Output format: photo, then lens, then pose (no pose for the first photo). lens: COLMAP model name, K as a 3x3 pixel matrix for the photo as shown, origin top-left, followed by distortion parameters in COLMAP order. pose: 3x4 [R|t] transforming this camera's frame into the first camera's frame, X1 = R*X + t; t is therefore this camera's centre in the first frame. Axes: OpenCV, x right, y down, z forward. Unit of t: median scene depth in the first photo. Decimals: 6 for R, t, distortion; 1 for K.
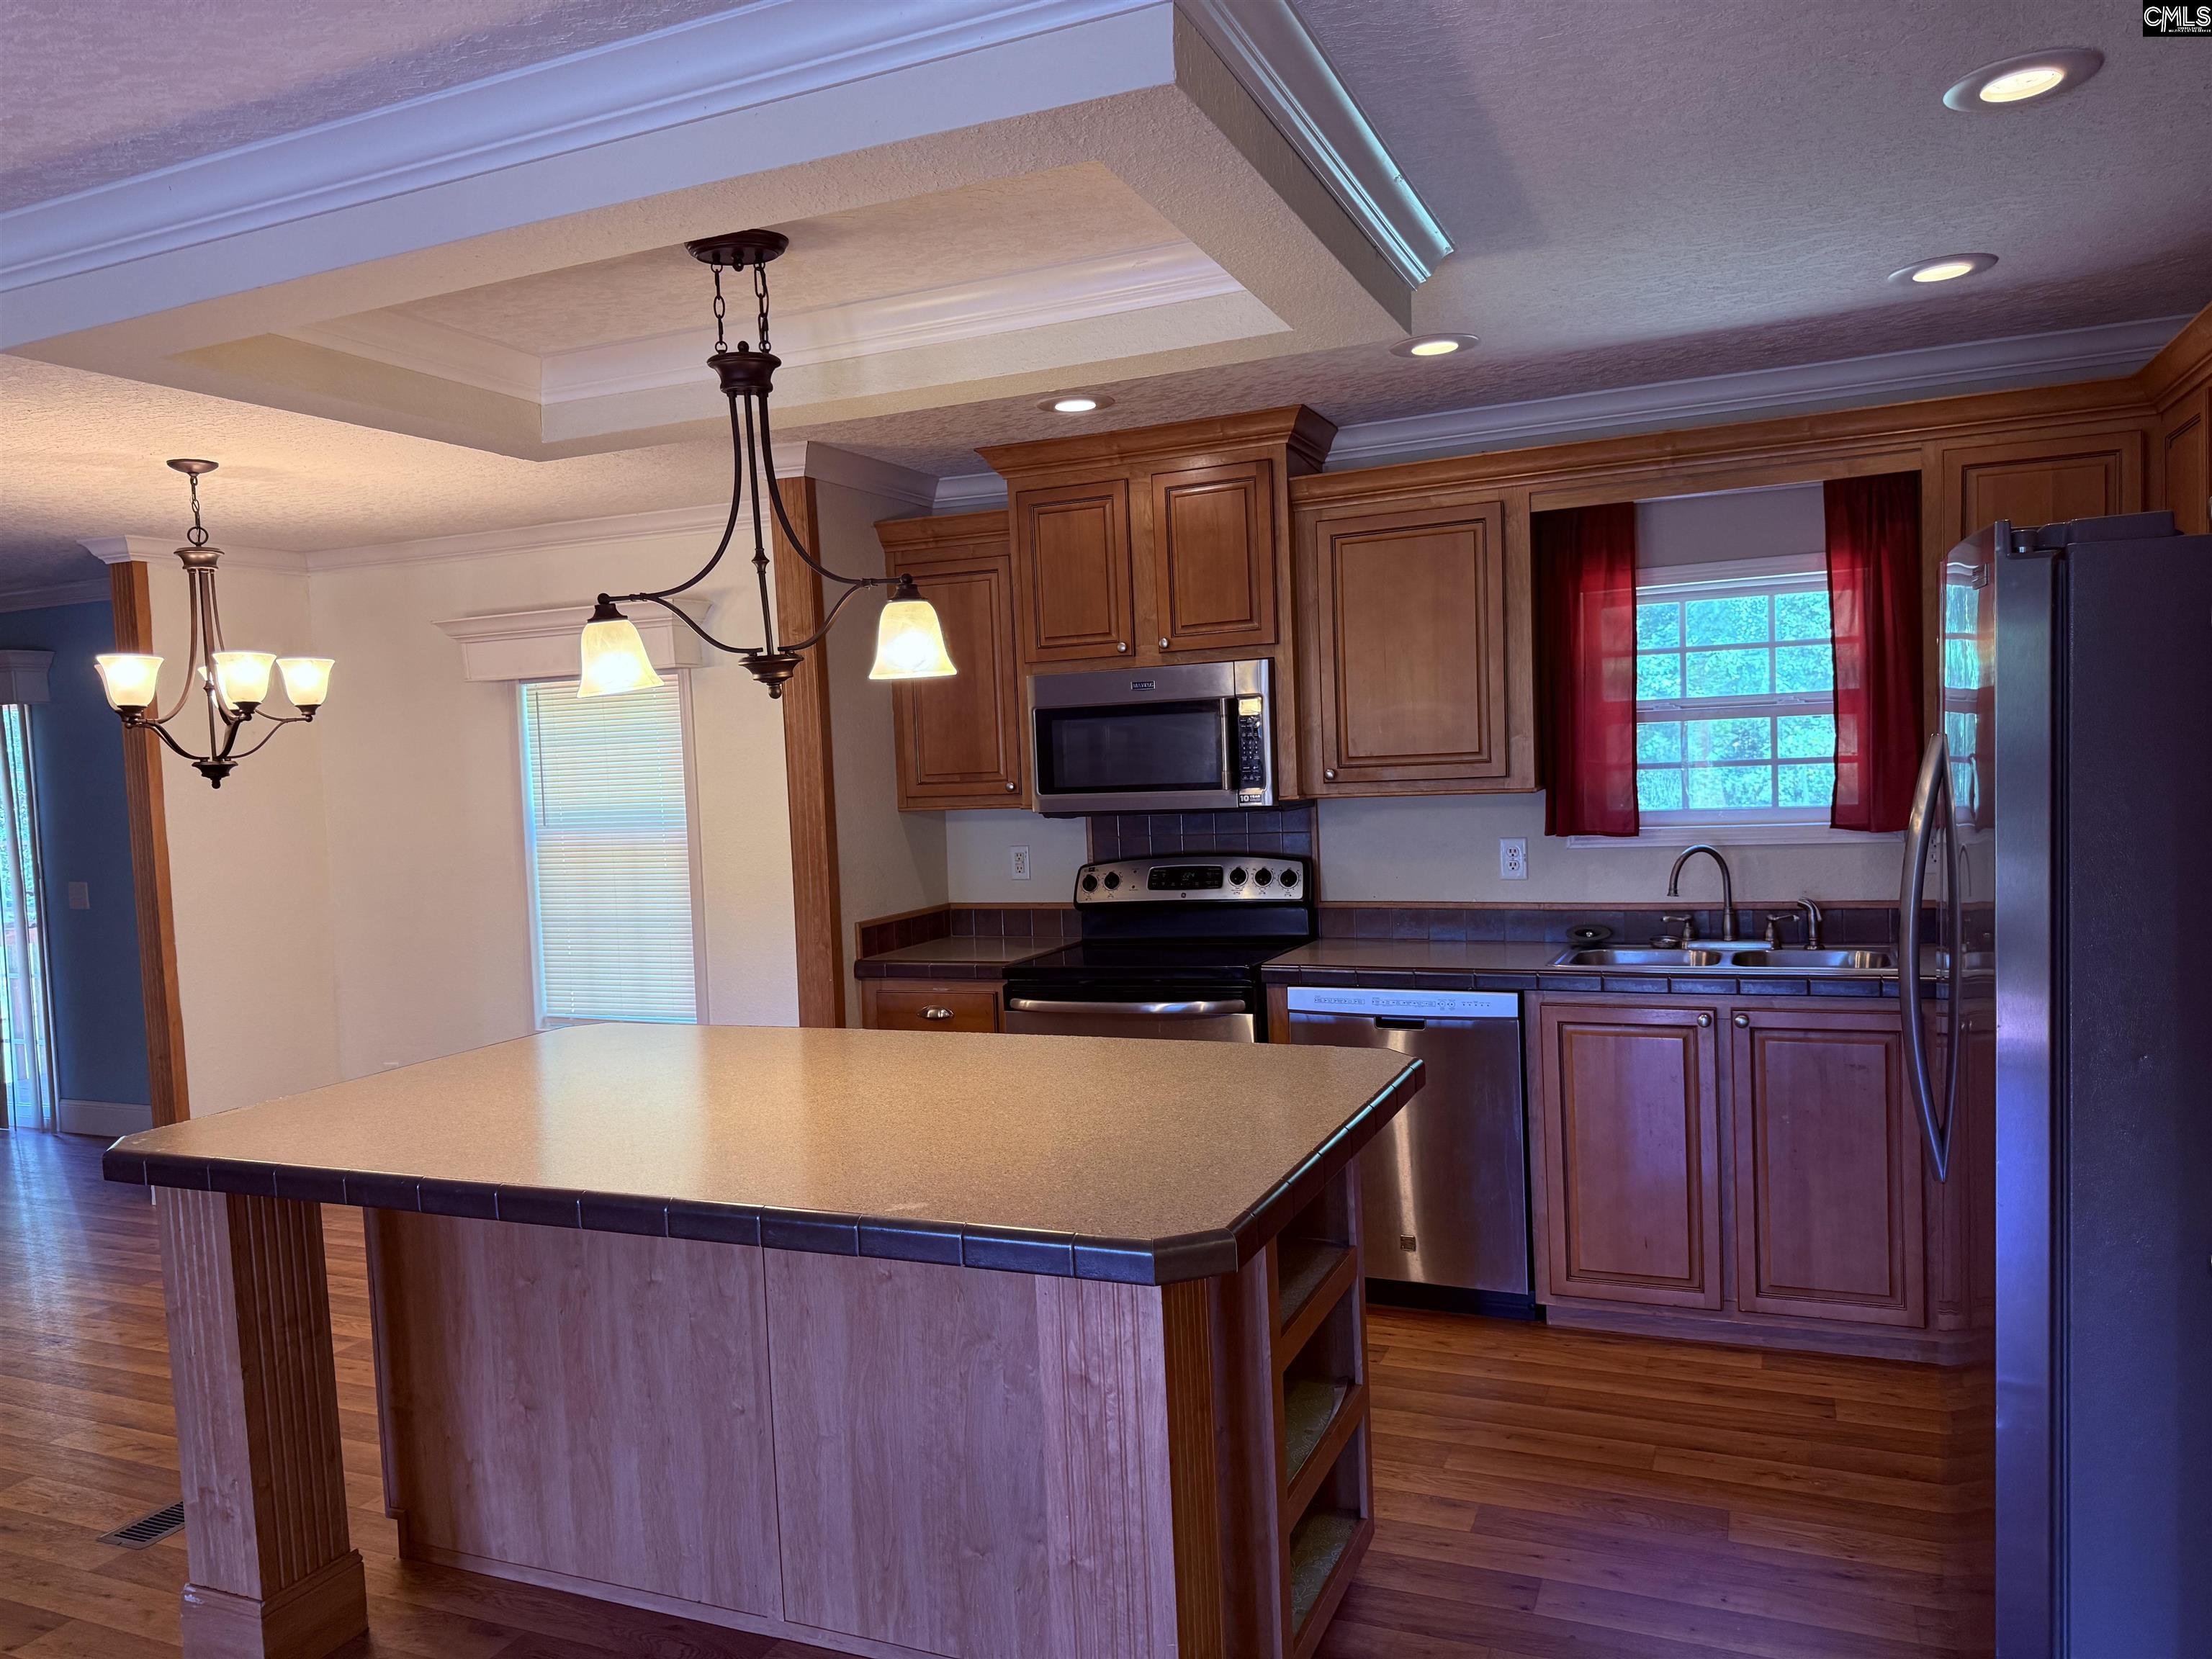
lens RADIAL K [[1574.1, 0, 1104.9], [0, 1574.1, 834.0], [0, 0, 1]] dist [0.076688, -0.089554]
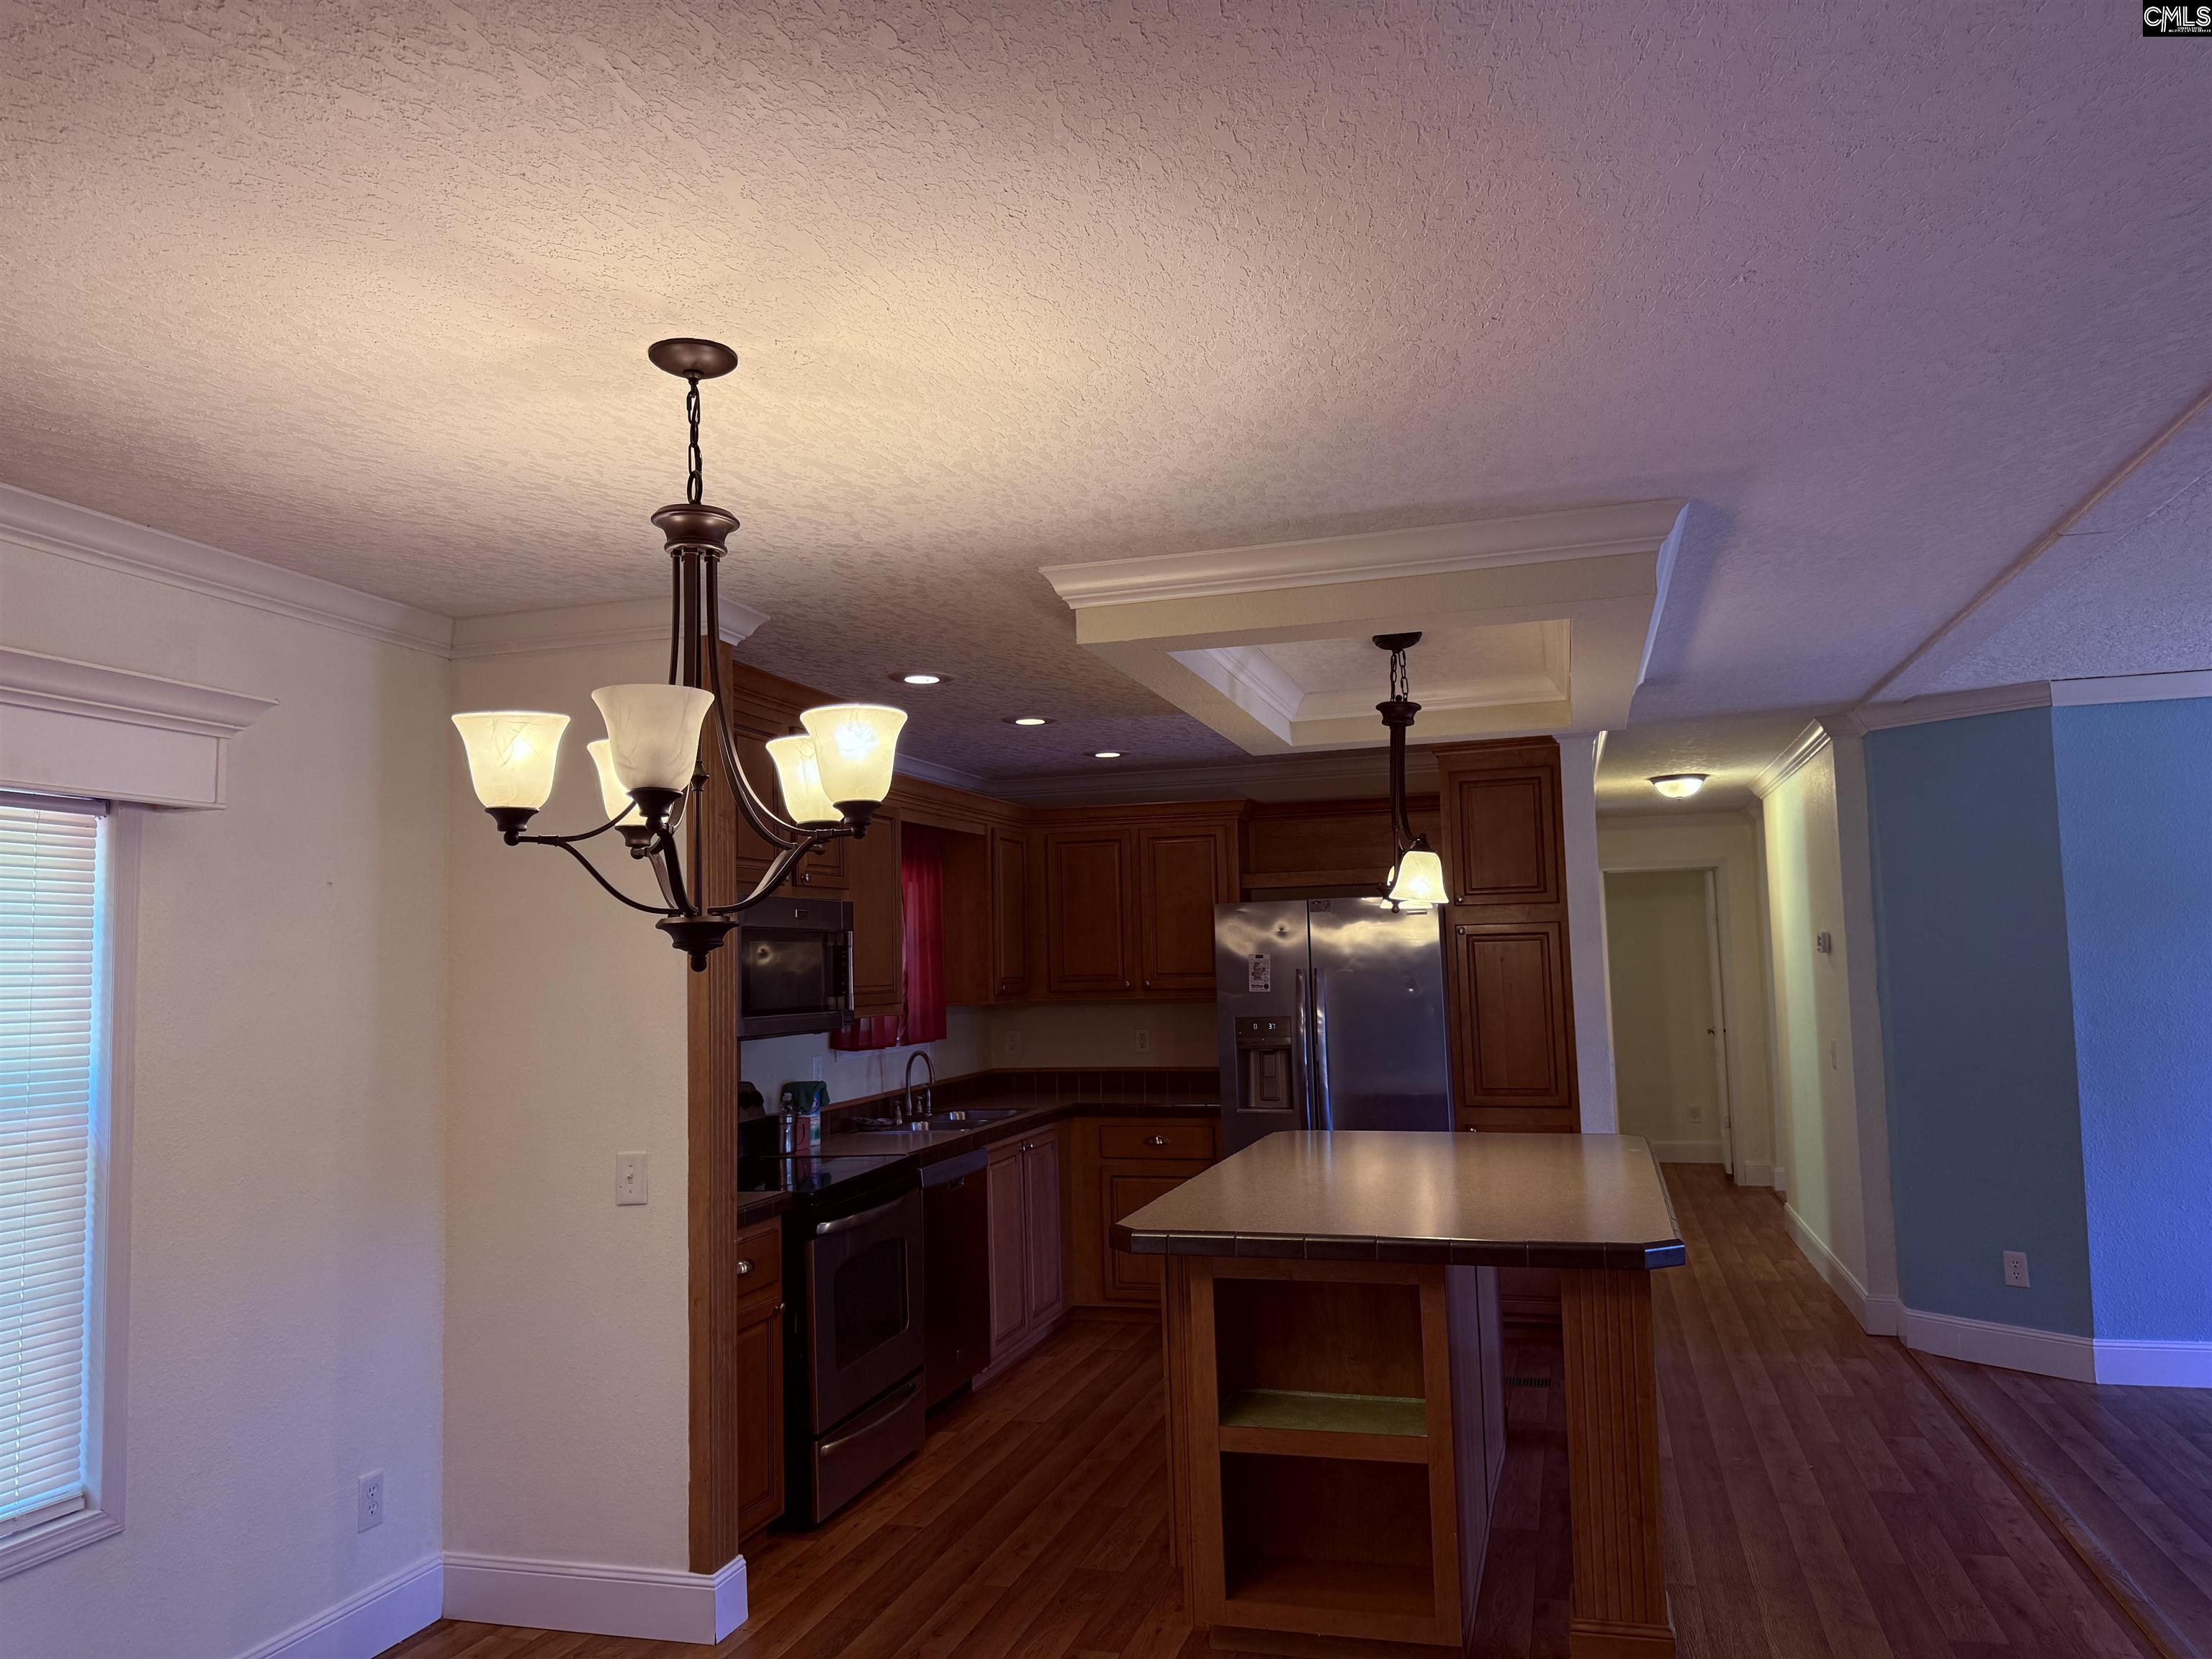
lens RADIAL K [[1549.8, 0, 1104.2], [0, 1549.8, 841.5], [0, 0, 1]] dist [0.096303, -0.128620]
pose [[-0.111640, 0.132596, 0.984863, -1.331380], [0.095790, 0.987879, -0.122144, 0.003900], [-0.989121, 0.080704, -0.122988, 1.168580]]
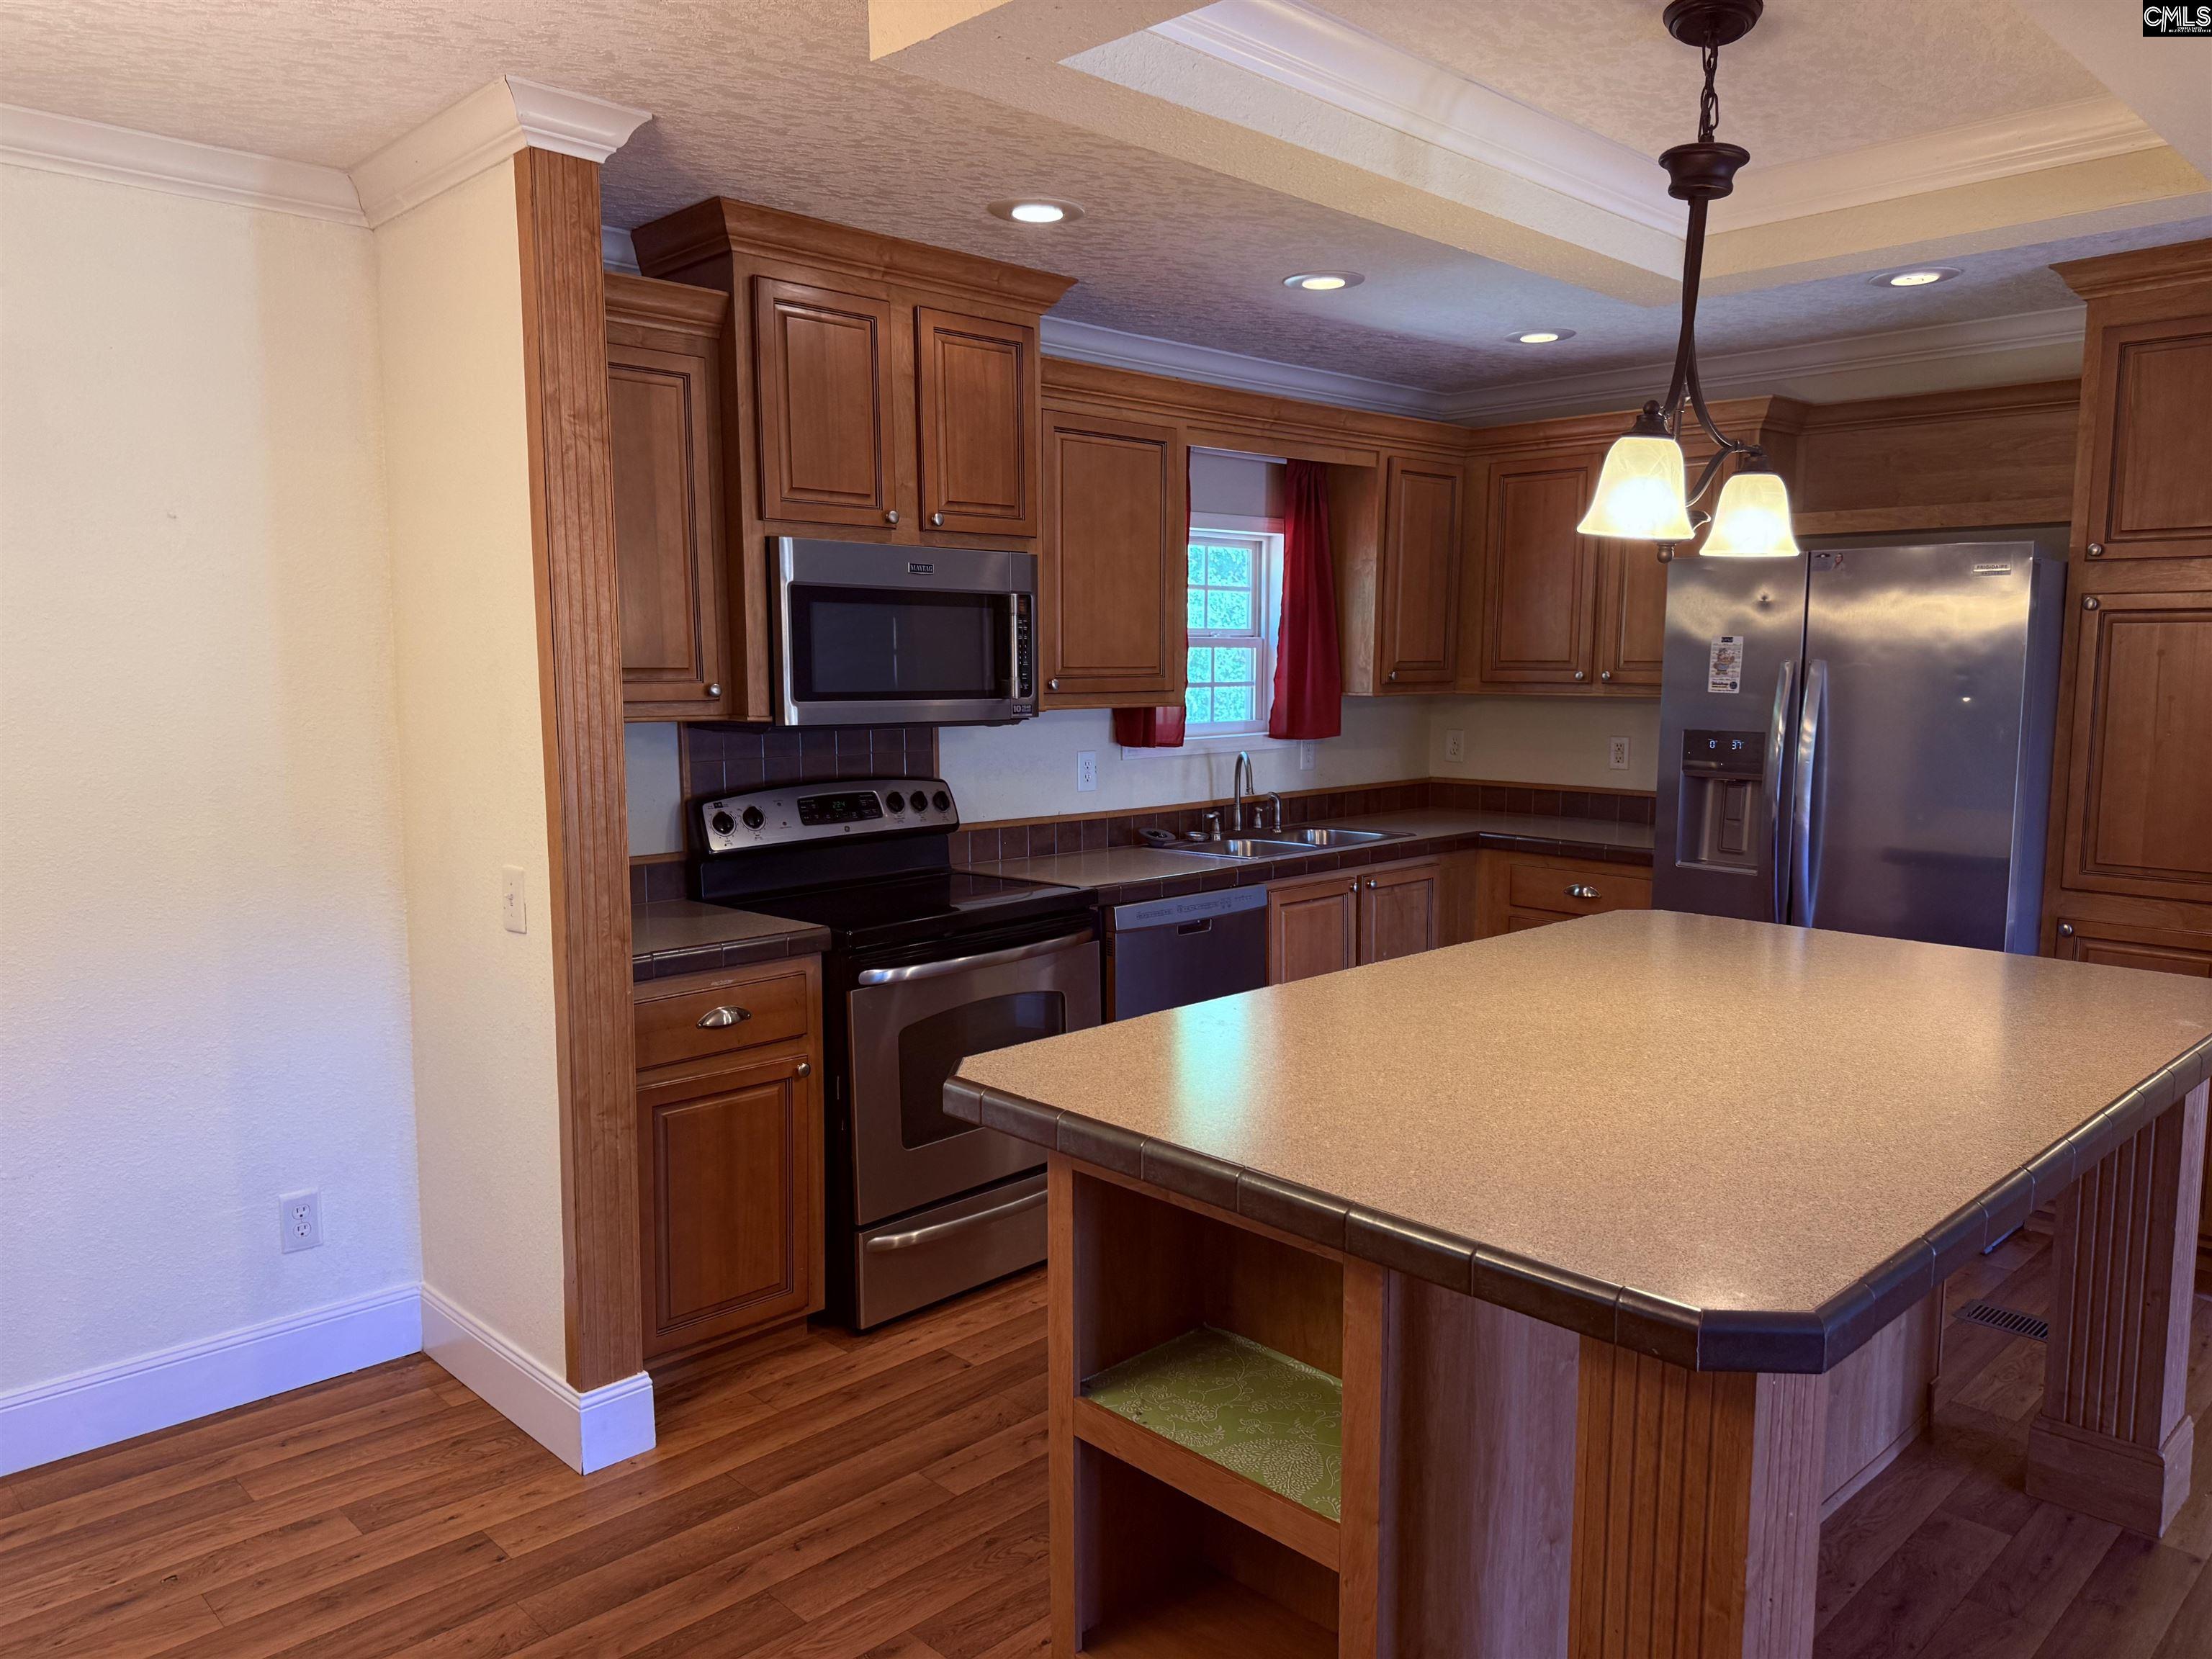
lens RADIAL K [[1561.9, 0, 1107.9], [0, 1561.9, 831.2], [0, 0, 1]] dist [0.094328, -0.130828]
pose [[0.379205, -0.055040, 0.923674, -0.676837], [0.038497, 0.998303, 0.043683, 0.010371], [-0.924512, 0.018994, 0.380680, 0.588274]]
